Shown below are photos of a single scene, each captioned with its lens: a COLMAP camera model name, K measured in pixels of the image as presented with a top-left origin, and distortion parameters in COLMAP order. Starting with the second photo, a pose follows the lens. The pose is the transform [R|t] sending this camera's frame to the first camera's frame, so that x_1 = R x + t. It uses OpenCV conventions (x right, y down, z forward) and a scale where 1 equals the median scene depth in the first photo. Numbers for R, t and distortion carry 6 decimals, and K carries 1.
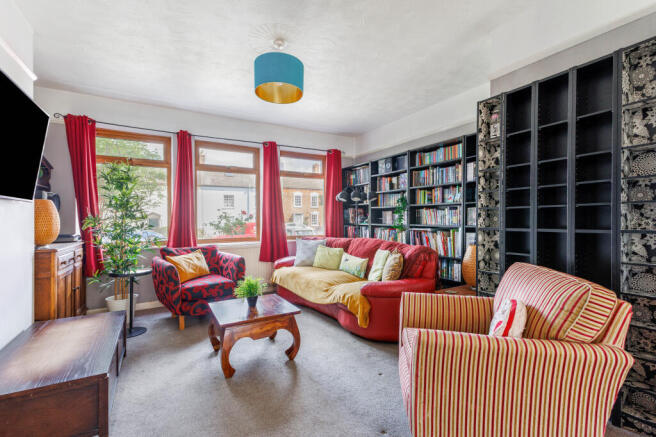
lens RADIAL K [[290.4, 0, 325.4], [0, 290.4, 220.8], [0, 0, 1]] dist [0.022283, 0.000020]
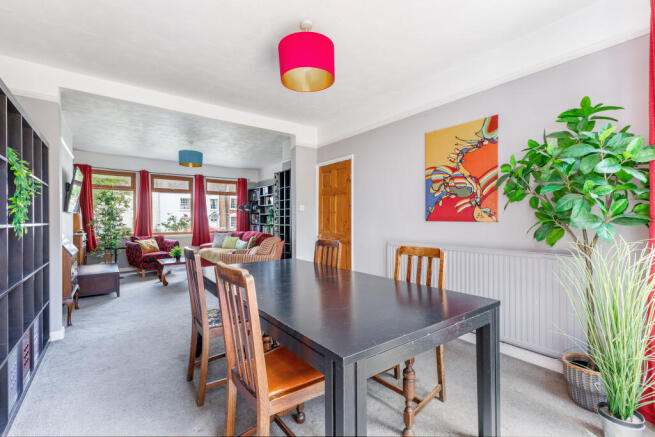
lens RADIAL K [[290.0, 0, 324.9], [0, 290.0, 220.8], [0, 0, 1]] dist [0.022283, 0.000020]
pose [[0.993582, 0.000126, 0.113114, 0.448031], [0.000480, 0.999986, -0.005333, 0.004815], [-0.113113, 0.005353, 0.993568, -0.983416]]
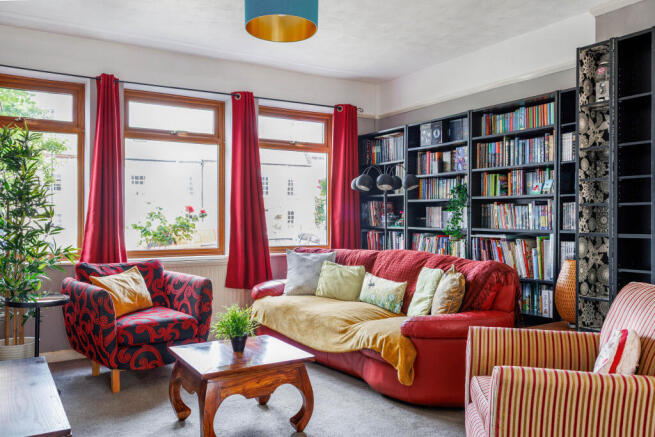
lens RADIAL K [[528.1, 0, 319.2], [0, 528.1, 215.6], [0, 0, 1]] dist [0.035420, -0.058745]
pose [[0.999678, 0.006316, 0.024569, -0.073931], [-0.005997, 0.999897, -0.013027, 0.002014], [-0.024649, 0.012875, 0.999613, -0.145819]]
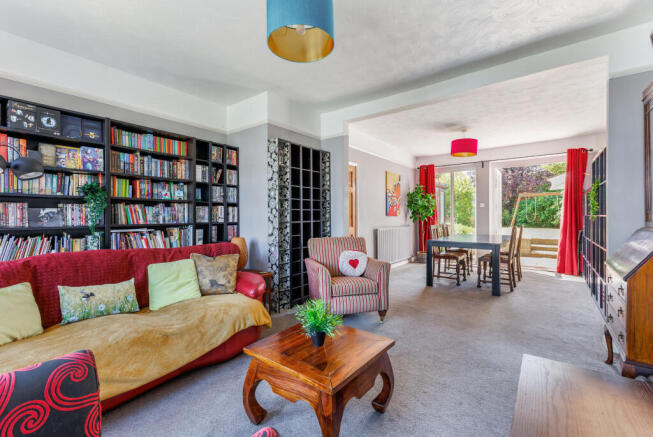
lens RADIAL K [[289.1, 0, 323.9], [0, 289.1, 220.8], [0, 0, 1]] dist [0.022283, 0.000020]
pose [[-0.373104, -0.008052, 0.927755, -0.621368], [0.013206, 0.999815, 0.013989, 0.000454], [-0.927696, 0.017471, -0.372928, 0.879940]]
